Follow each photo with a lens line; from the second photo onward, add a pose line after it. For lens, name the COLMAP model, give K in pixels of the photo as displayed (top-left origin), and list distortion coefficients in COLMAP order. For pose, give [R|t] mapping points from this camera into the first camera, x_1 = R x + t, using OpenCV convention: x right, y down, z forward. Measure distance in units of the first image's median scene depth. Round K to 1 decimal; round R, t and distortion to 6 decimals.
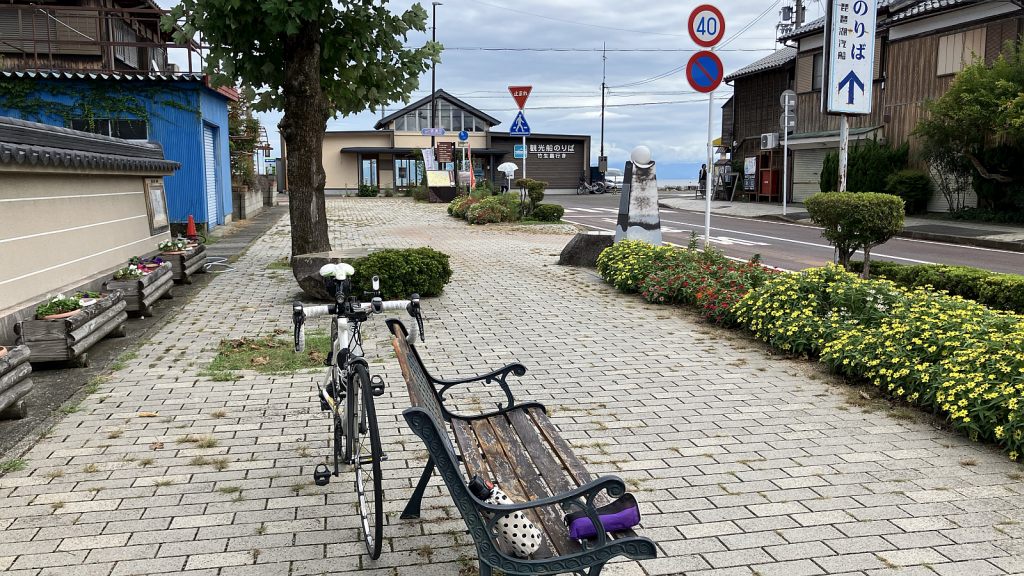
lens RADIAL K [[843.9, 0, 512.0], [0, 843.9, 288.0], [0, 0, 1]] dist [0.006969, -0.000244]
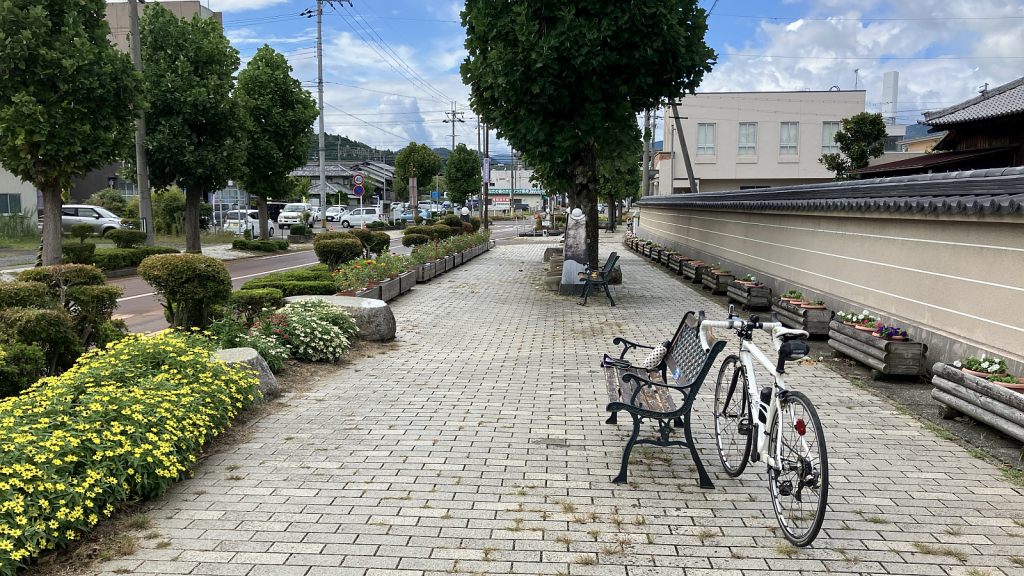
lens RADIAL K [[843.9, 0, 512.0], [0, 843.9, 288.0], [0, 0, 1]] dist [0.006969, -0.000244]
pose [[-0.966365, -0.022301, 0.256206, -0.134173], [0.036751, 0.974033, 0.223402, -0.300096], [-0.254535, 0.225304, -0.940452, 1.927930]]
